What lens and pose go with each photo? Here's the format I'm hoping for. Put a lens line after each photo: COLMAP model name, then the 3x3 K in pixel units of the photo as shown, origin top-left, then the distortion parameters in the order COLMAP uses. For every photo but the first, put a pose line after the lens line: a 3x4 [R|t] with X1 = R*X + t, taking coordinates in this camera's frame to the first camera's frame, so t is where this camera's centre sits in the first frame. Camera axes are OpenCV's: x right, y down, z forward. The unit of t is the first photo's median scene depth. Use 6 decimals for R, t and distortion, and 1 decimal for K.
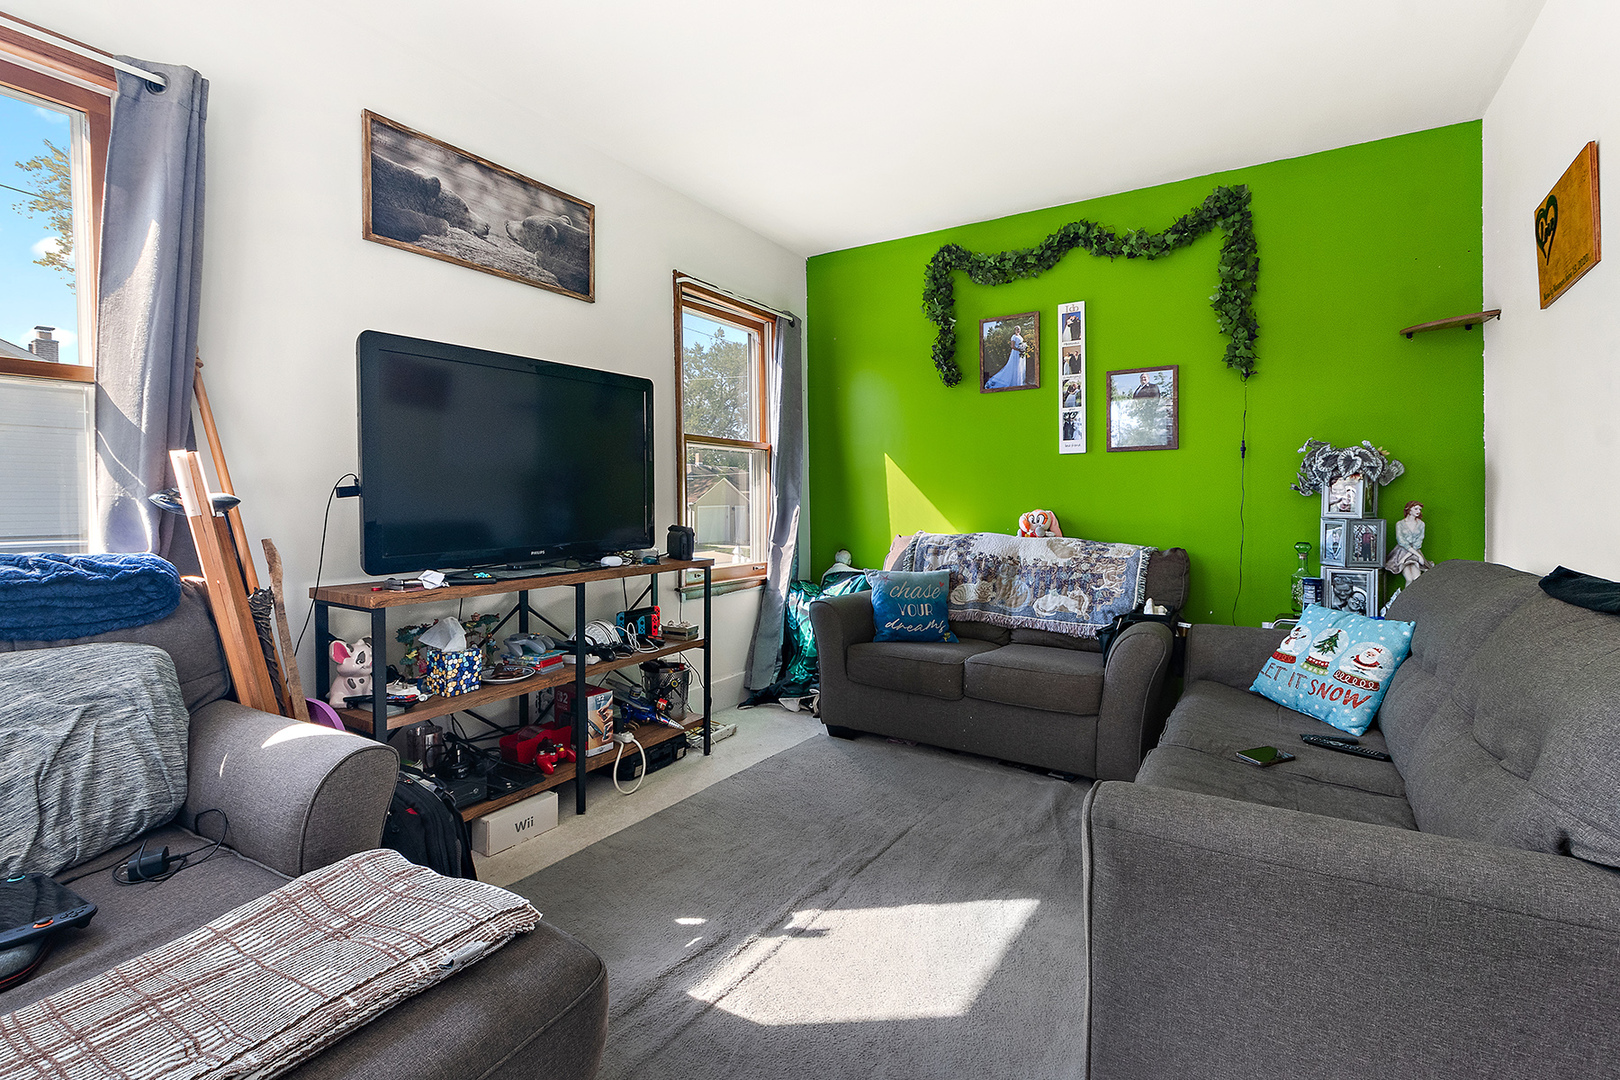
lens RADIAL K [[735.5, 0, 818.0], [0, 735.5, 507.4], [0, 0, 1]] dist [0.000617, -0.003759]
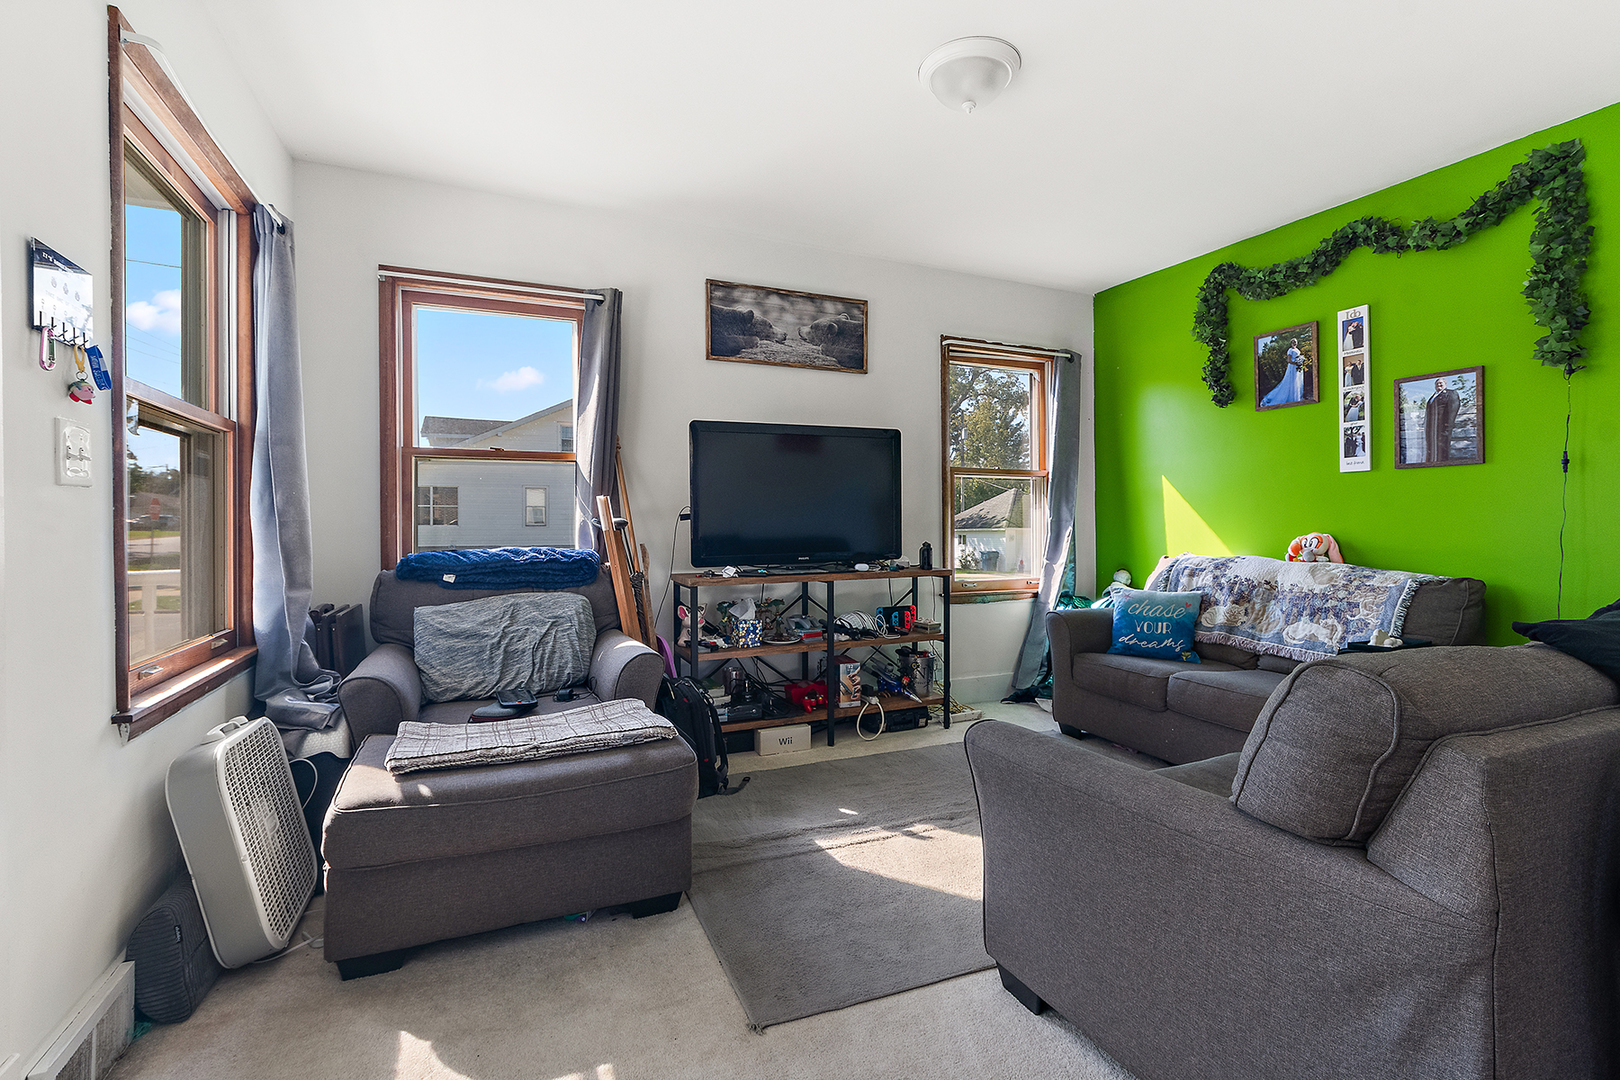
lens RADIAL K [[735.5, 0, 823.2], [0, 735.5, 519.6], [0, 0, 1]] dist [0.000617, -0.003759]
pose [[0.838929, 0.000049, -0.544240, 0.369345], [-0.005980, 0.999940, -0.009127, -0.001793], [0.544207, 0.010911, 0.838880, -0.162647]]
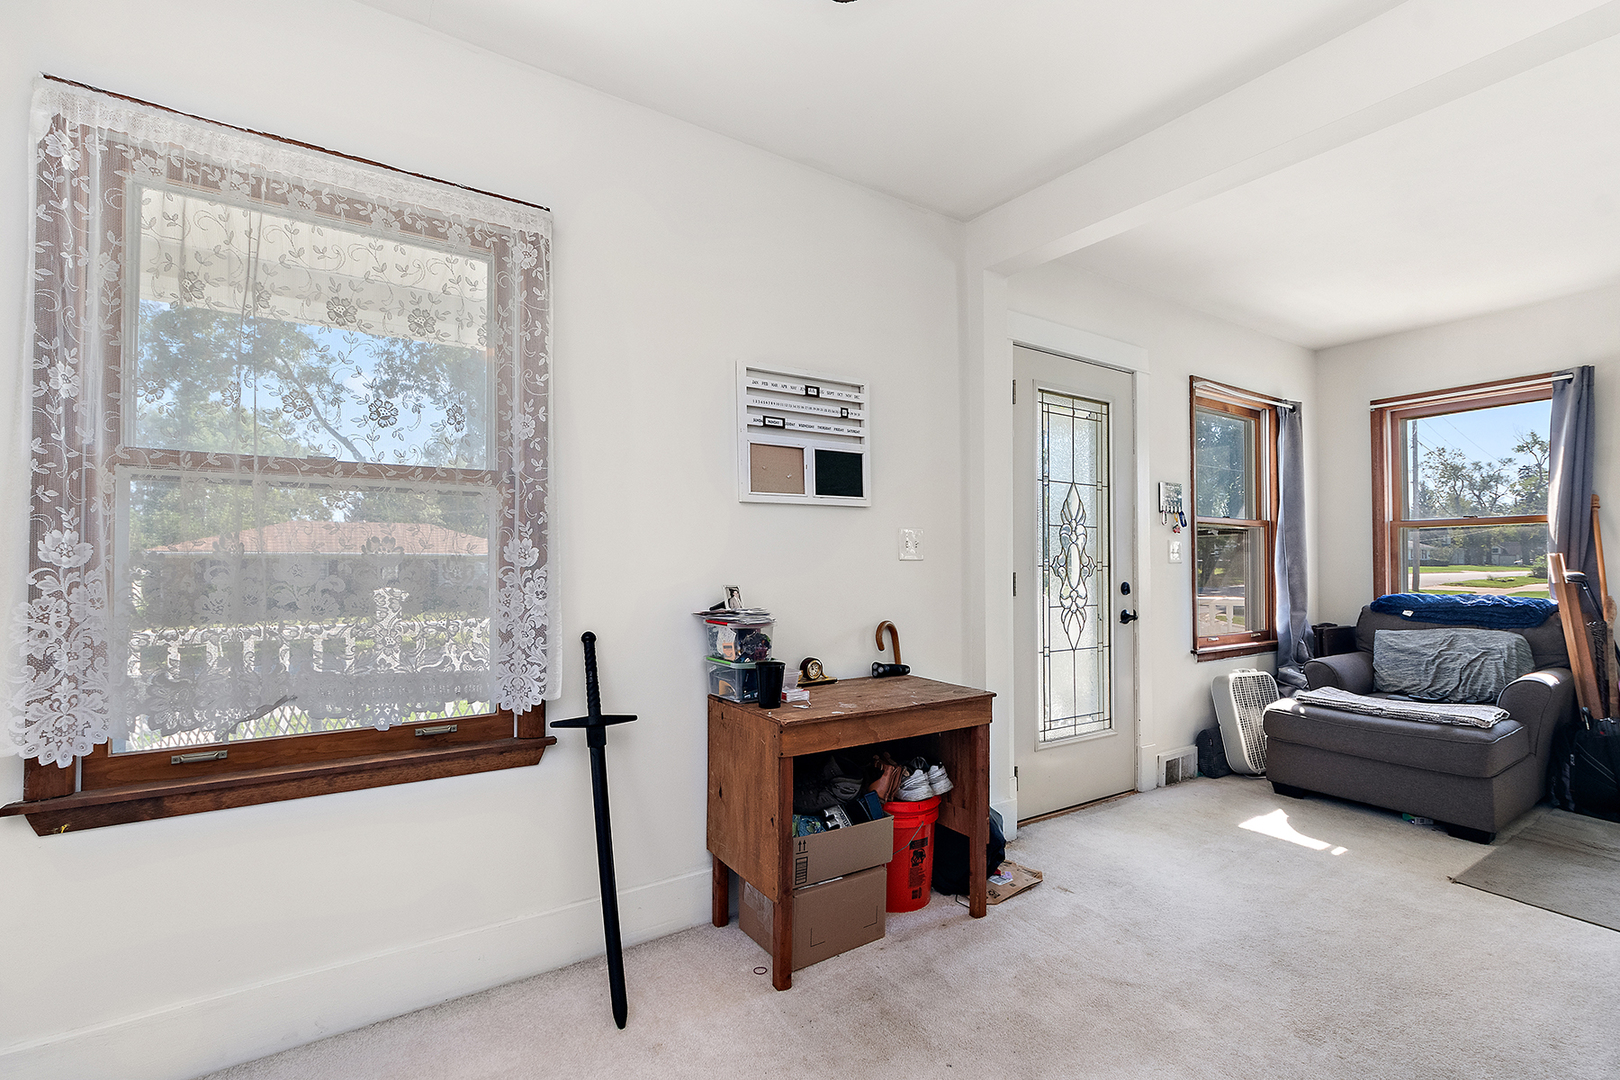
lens RADIAL K [[735.5, 0, 806.9], [0, 735.5, 552.7], [0, 0, 1]] dist [0.000617, -0.003759]
pose [[-0.405928, -0.008581, -0.913865, 1.184845], [-0.002182, 0.999962, -0.008420, -0.032099], [0.913902, -0.001424, -0.405931, -0.096621]]
